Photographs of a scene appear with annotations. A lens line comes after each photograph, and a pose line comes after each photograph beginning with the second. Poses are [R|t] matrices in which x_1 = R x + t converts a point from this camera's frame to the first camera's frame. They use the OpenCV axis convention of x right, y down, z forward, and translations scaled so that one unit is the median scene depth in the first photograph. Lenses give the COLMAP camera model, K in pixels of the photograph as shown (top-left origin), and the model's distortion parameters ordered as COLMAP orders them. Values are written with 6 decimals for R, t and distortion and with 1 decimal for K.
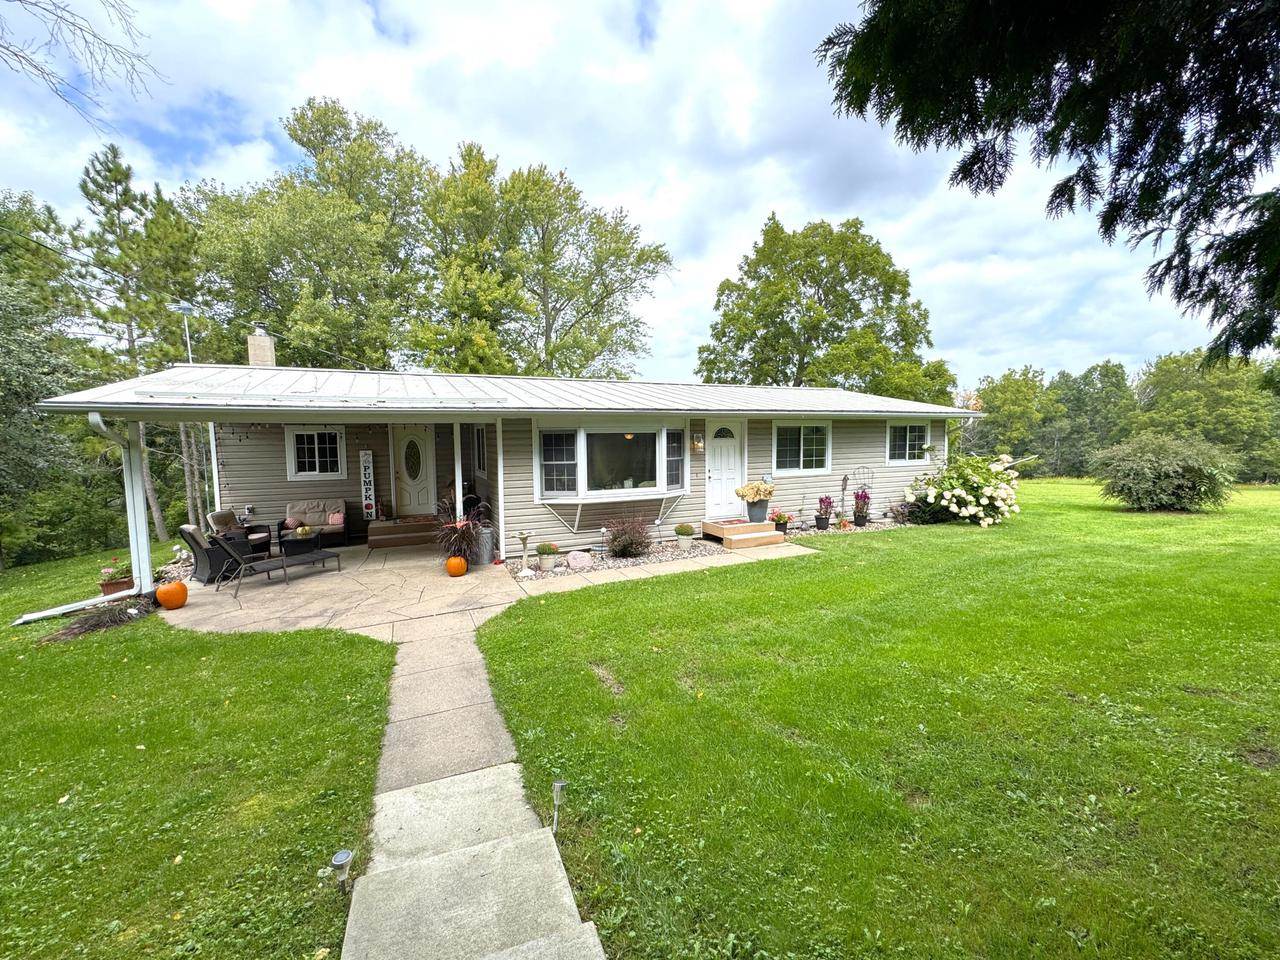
lens RADIAL K [[531.8, 0, 640.0], [0, 531.8, 480.0], [0, 0, 1]] dist [-0.001434, -0.000242]
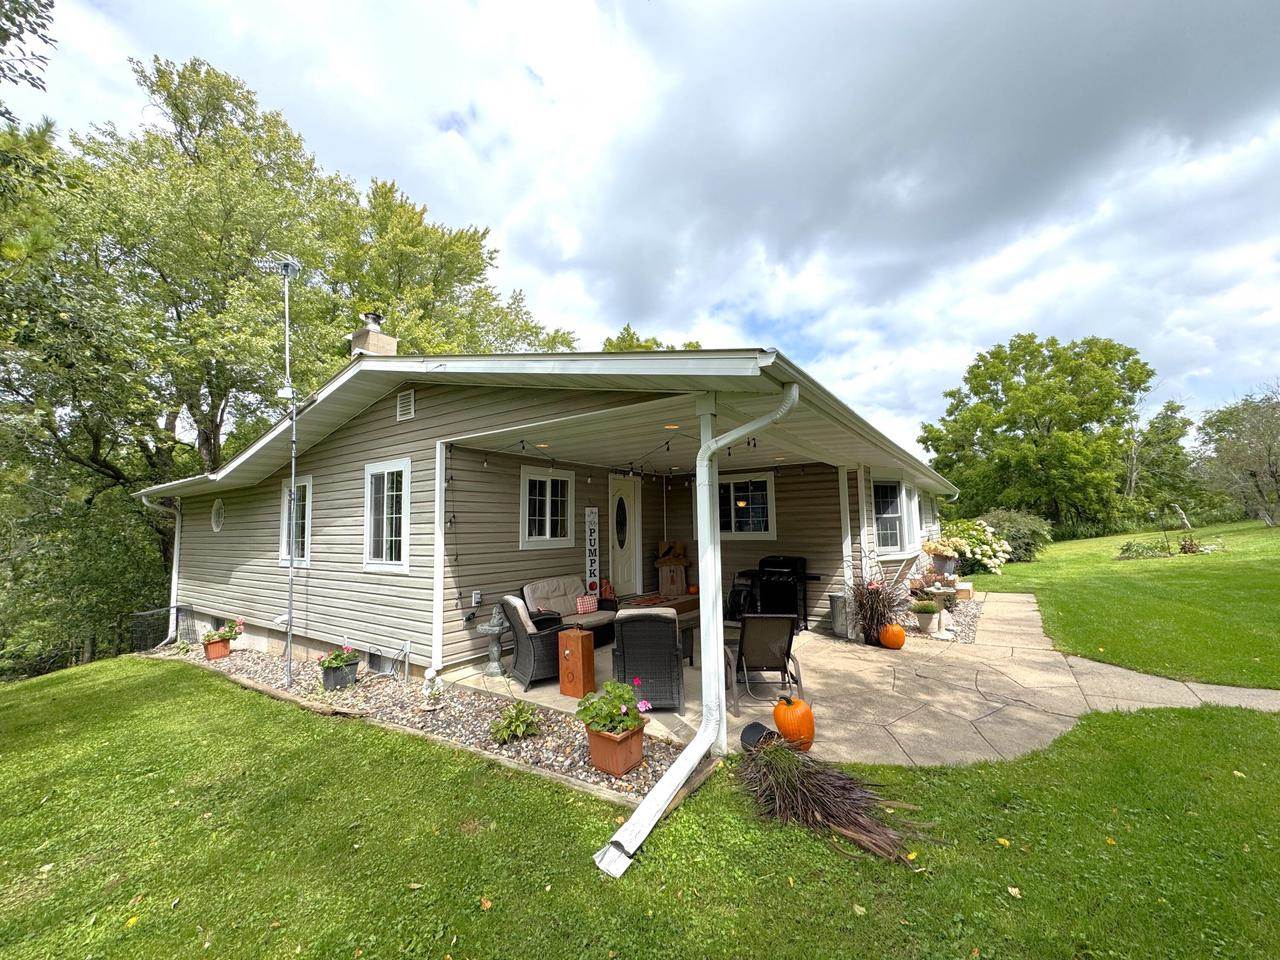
lens RADIAL K [[511.1, 0, 638.0], [0, 511.1, 480.0], [0, 0, 1]] dist [-0.002137, -0.000108]
pose [[0.862953, 0.042271, 0.503514, -0.808965], [0.051620, 0.983906, -0.171070, 0.030274], [-0.502641, 0.173616, 0.846882, 0.366536]]
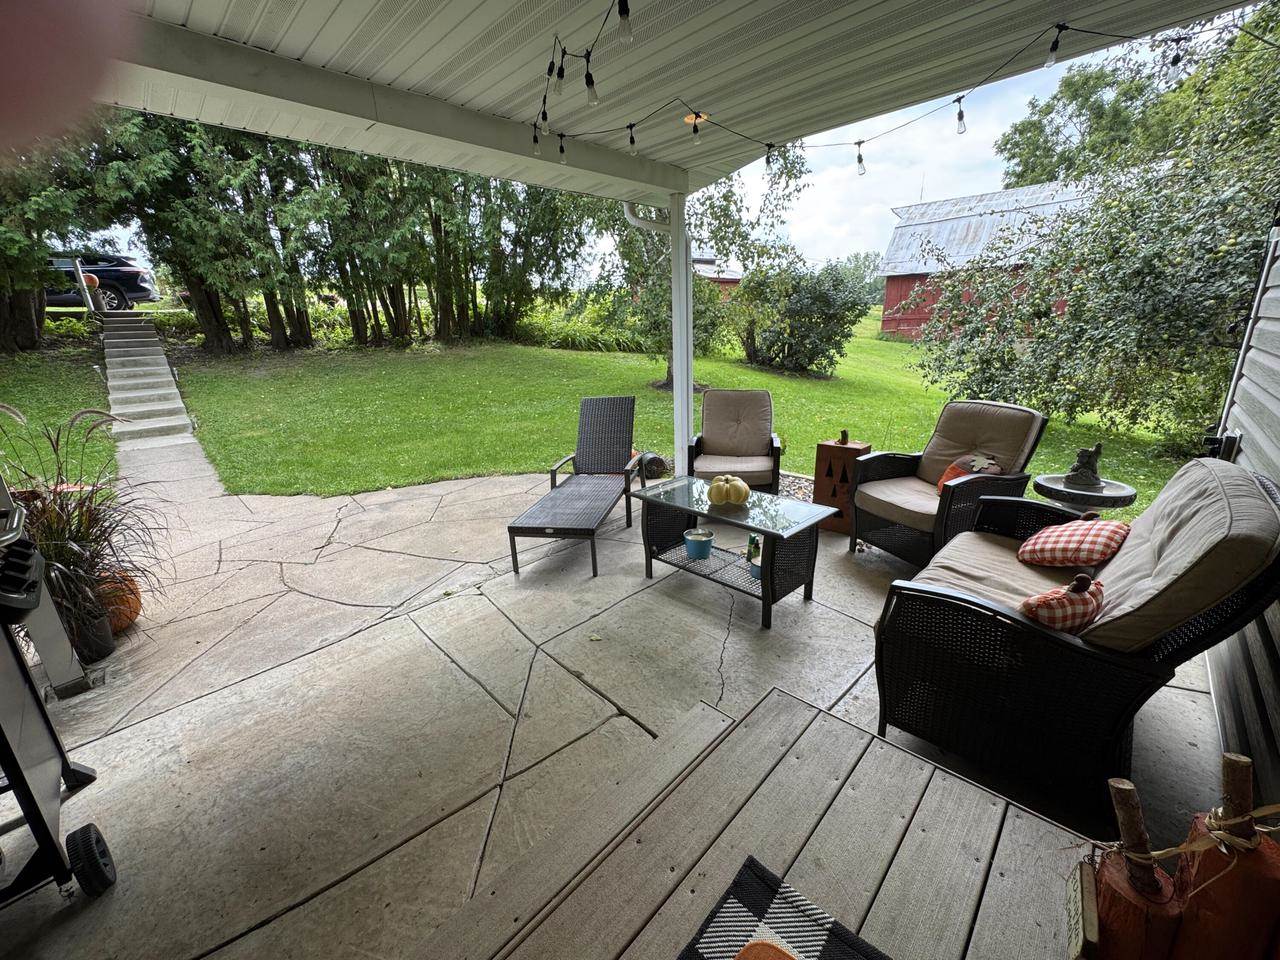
lens RADIAL K [[511.1, 0, 638.0], [0, 511.1, 480.0], [0, 0, 1]] dist [-0.002137, -0.000108]
pose [[-0.929554, 0.142501, -0.340034, -0.412581], [0.011021, 0.932613, 0.360710, -0.009623], [0.368522, 0.331552, -0.868484, 1.016858]]
